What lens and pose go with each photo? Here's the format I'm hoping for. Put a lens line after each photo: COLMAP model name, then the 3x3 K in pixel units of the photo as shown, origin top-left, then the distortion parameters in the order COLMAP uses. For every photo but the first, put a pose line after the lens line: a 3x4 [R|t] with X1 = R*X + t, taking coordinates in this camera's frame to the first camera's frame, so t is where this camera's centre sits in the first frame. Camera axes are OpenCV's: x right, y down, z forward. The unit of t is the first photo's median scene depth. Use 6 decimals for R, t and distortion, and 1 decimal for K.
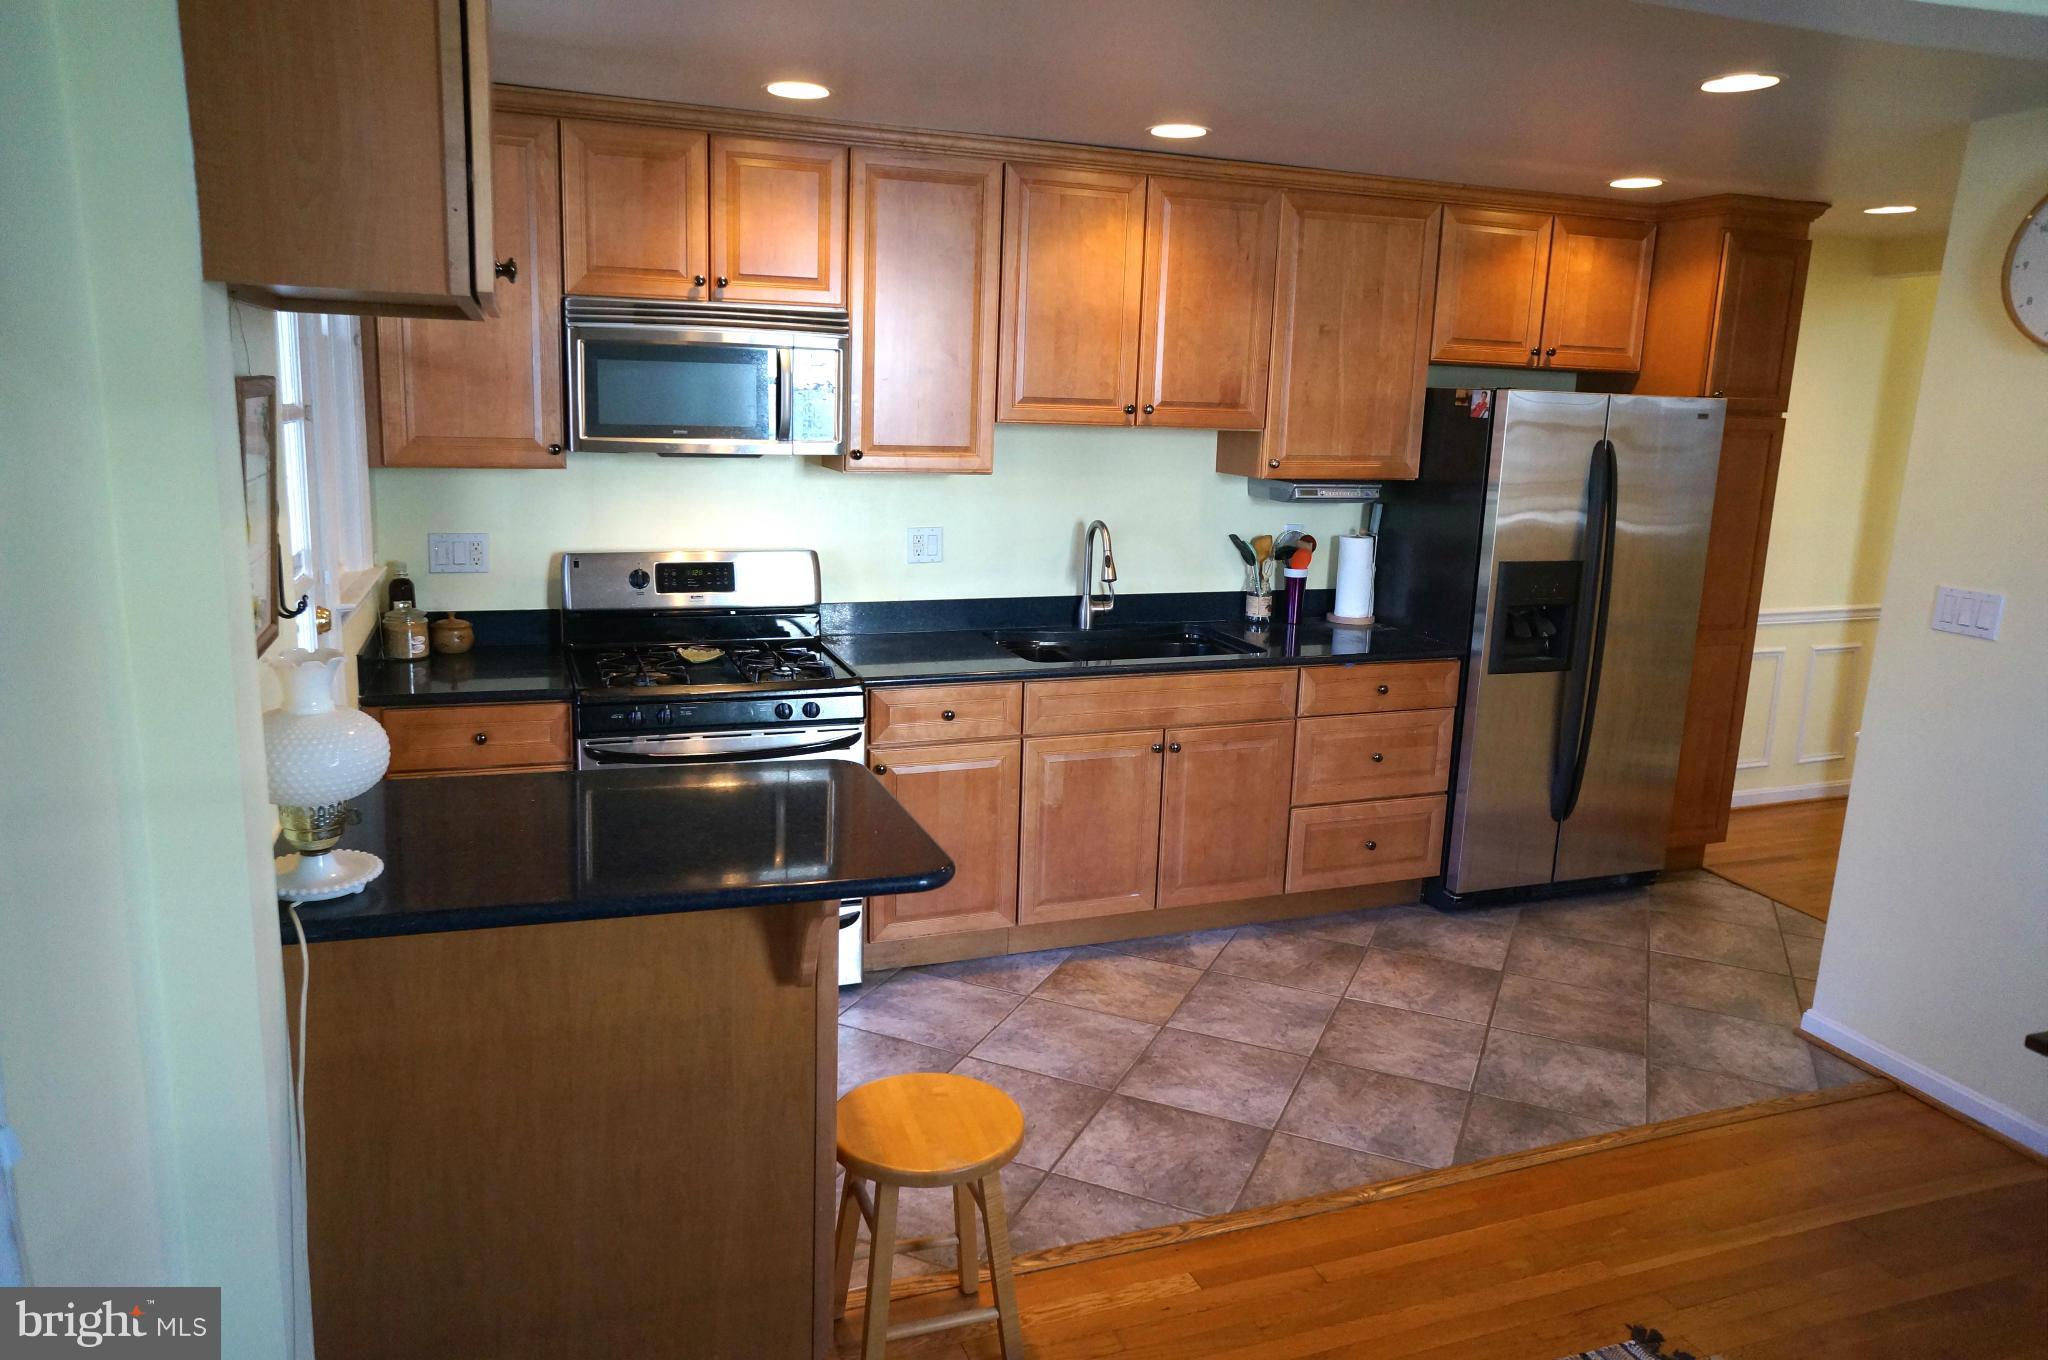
lens RADIAL K [[1376.9, 0, 1016.9], [0, 1376.9, 680.1], [0, 0, 1]] dist [-0.074843, 0.095887]
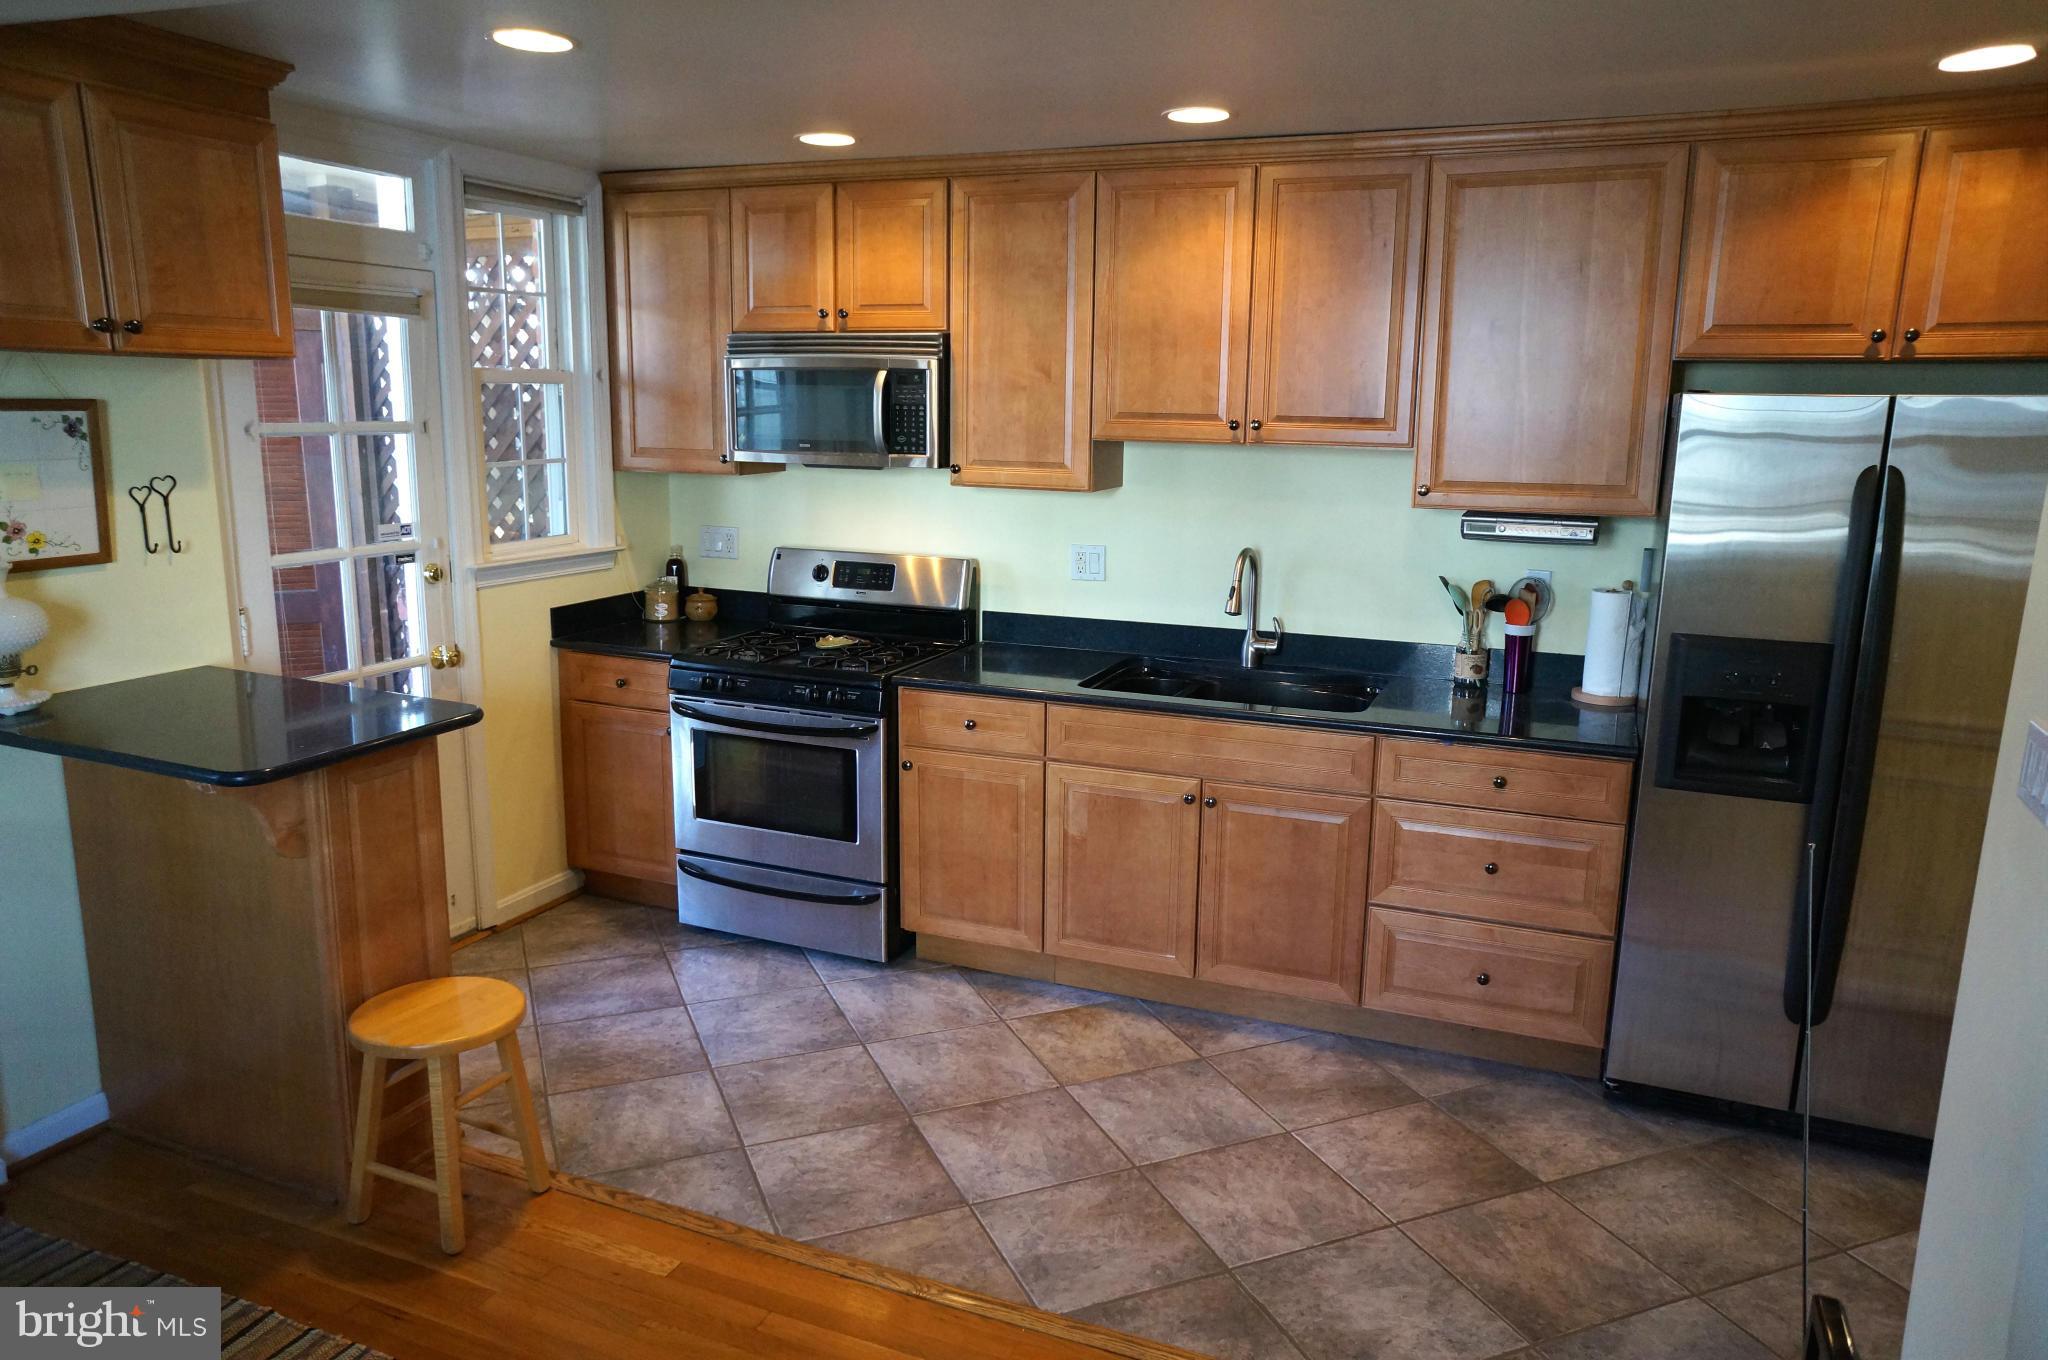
lens RADIAL K [[1376.9, 0, 1016.9], [0, 1376.9, 680.1], [0, 0, 1]] dist [-0.074843, 0.095887]
pose [[0.728528, 0.117221, -0.674912, 0.600250], [-0.133174, 0.990688, 0.028312, -0.036848], [0.671946, 0.069255, 0.737355, 0.246915]]
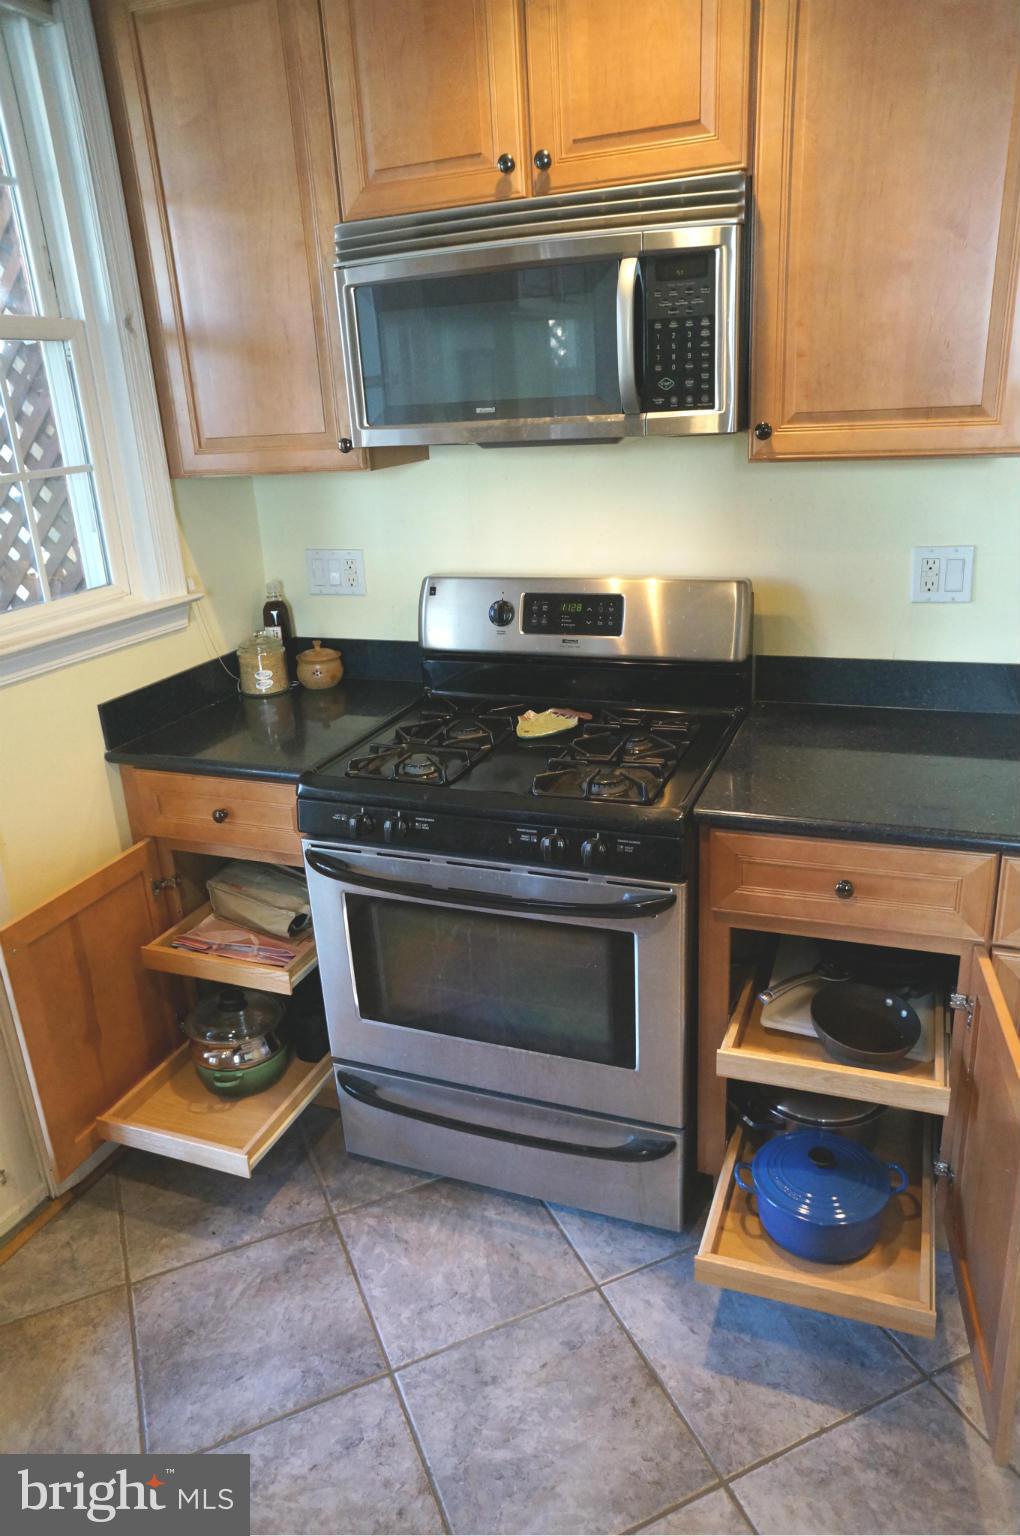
lens RADIAL K [[1032.7, 0, 509.1], [0, 1032.7, 775.9], [0, 0, 1]] dist [-0.074843, 0.095887]
pose [[0.737180, 0.163186, -0.655695, 0.111426], [-0.060115, 0.982390, 0.176906, -0.081562], [0.673017, -0.090994, 0.734009, 0.538904]]
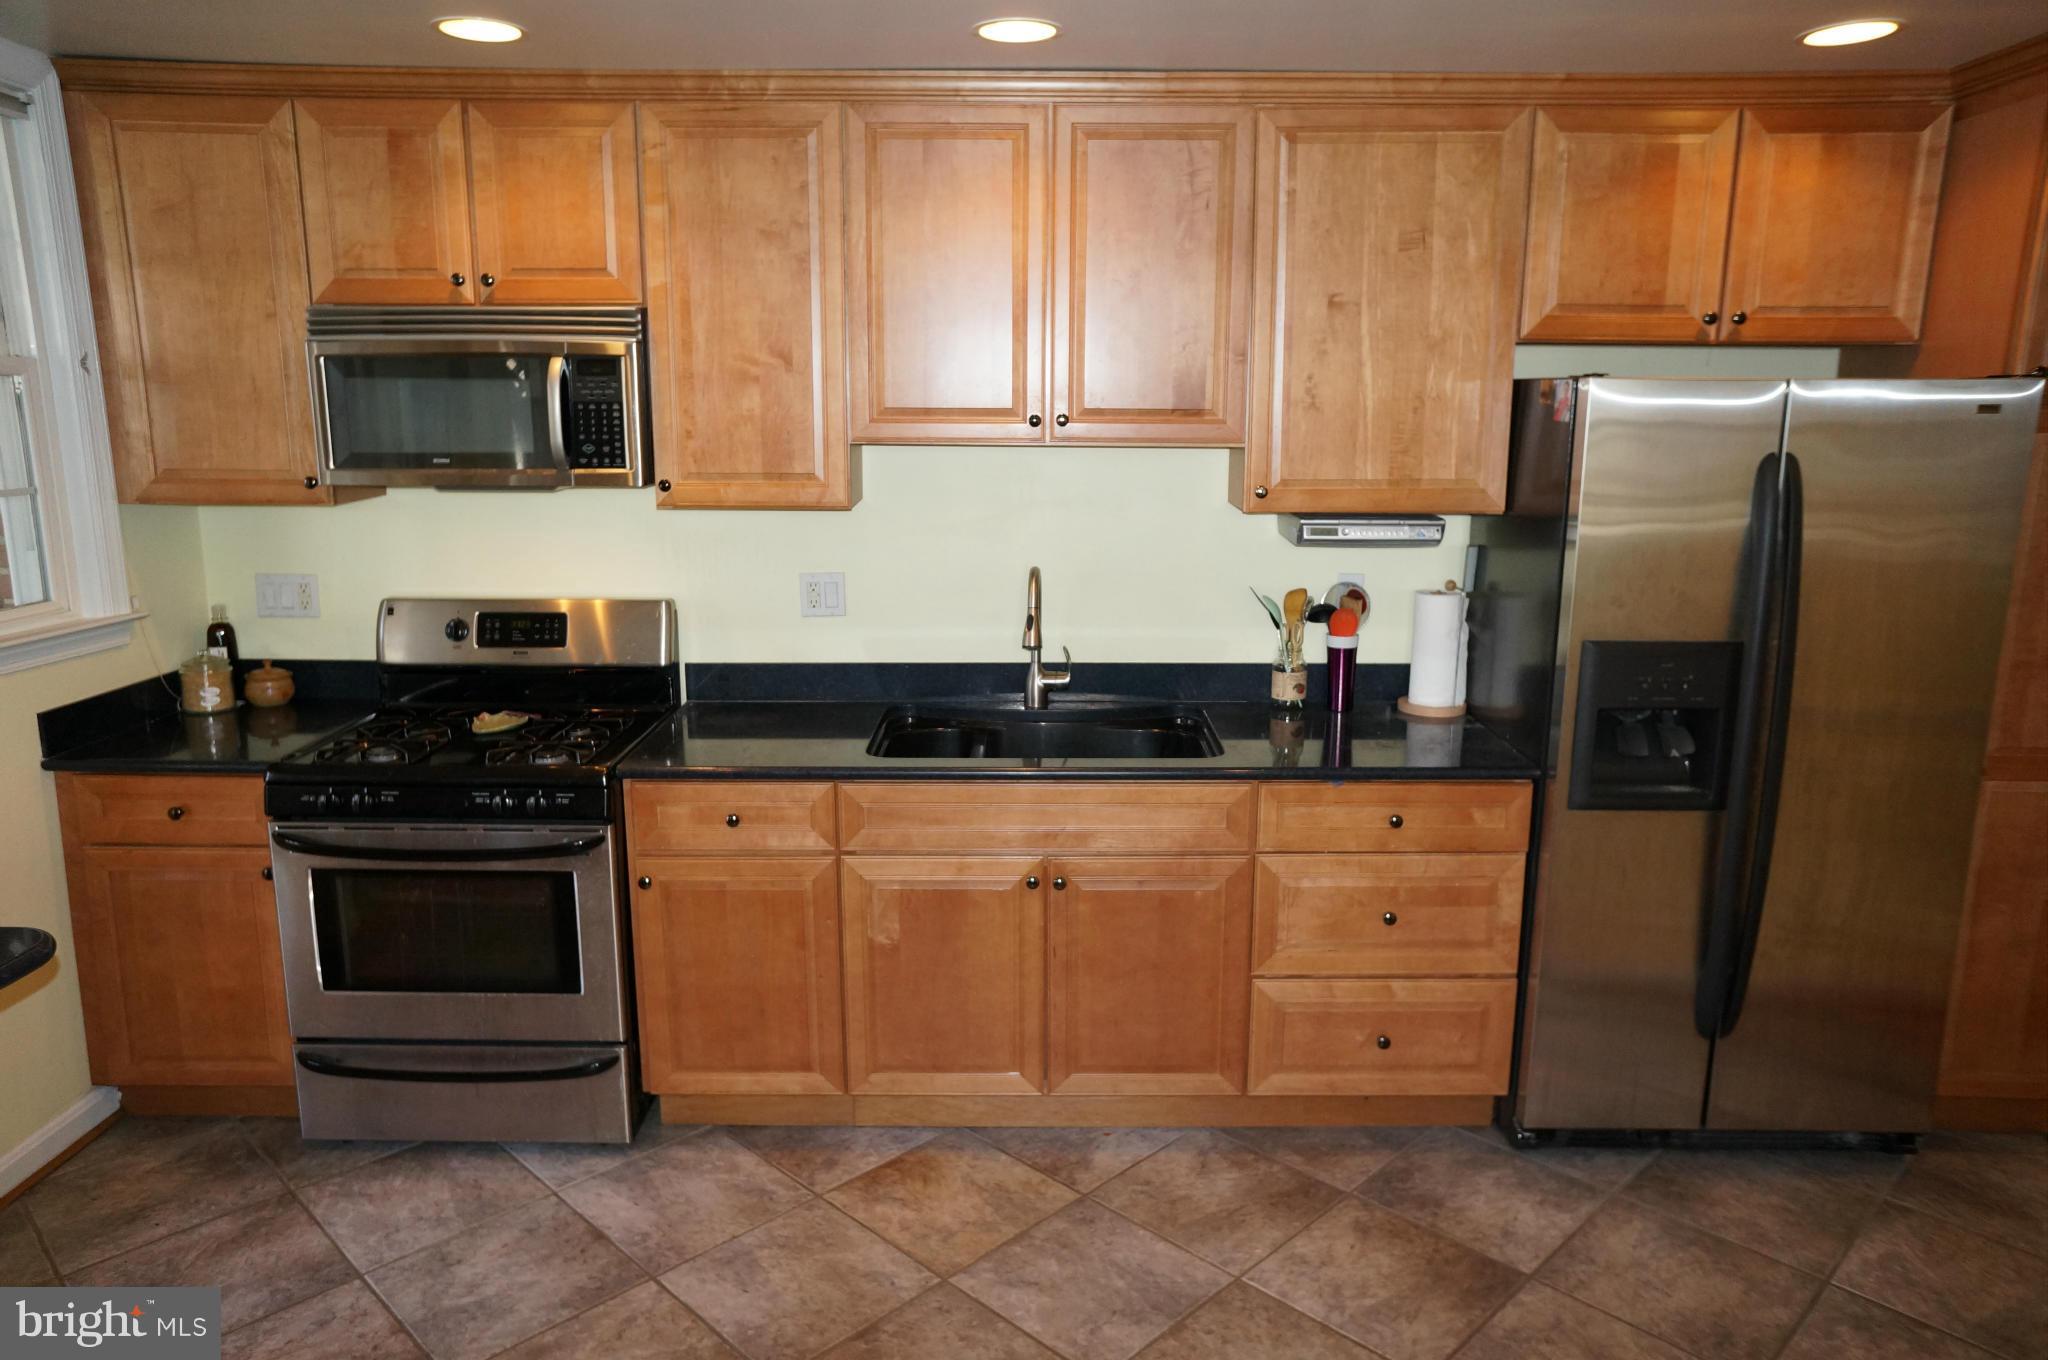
lens RADIAL K [[1374.9, 0, 1017.9], [0, 1374.9, 672.5], [0, 0, 1]] dist [-0.071978, 0.094370]
pose [[0.935407, 0.042579, -0.350999, 0.336441], [-0.048485, 0.998791, -0.008051, -0.053906], [0.350232, 0.024549, 0.936341, 0.300934]]
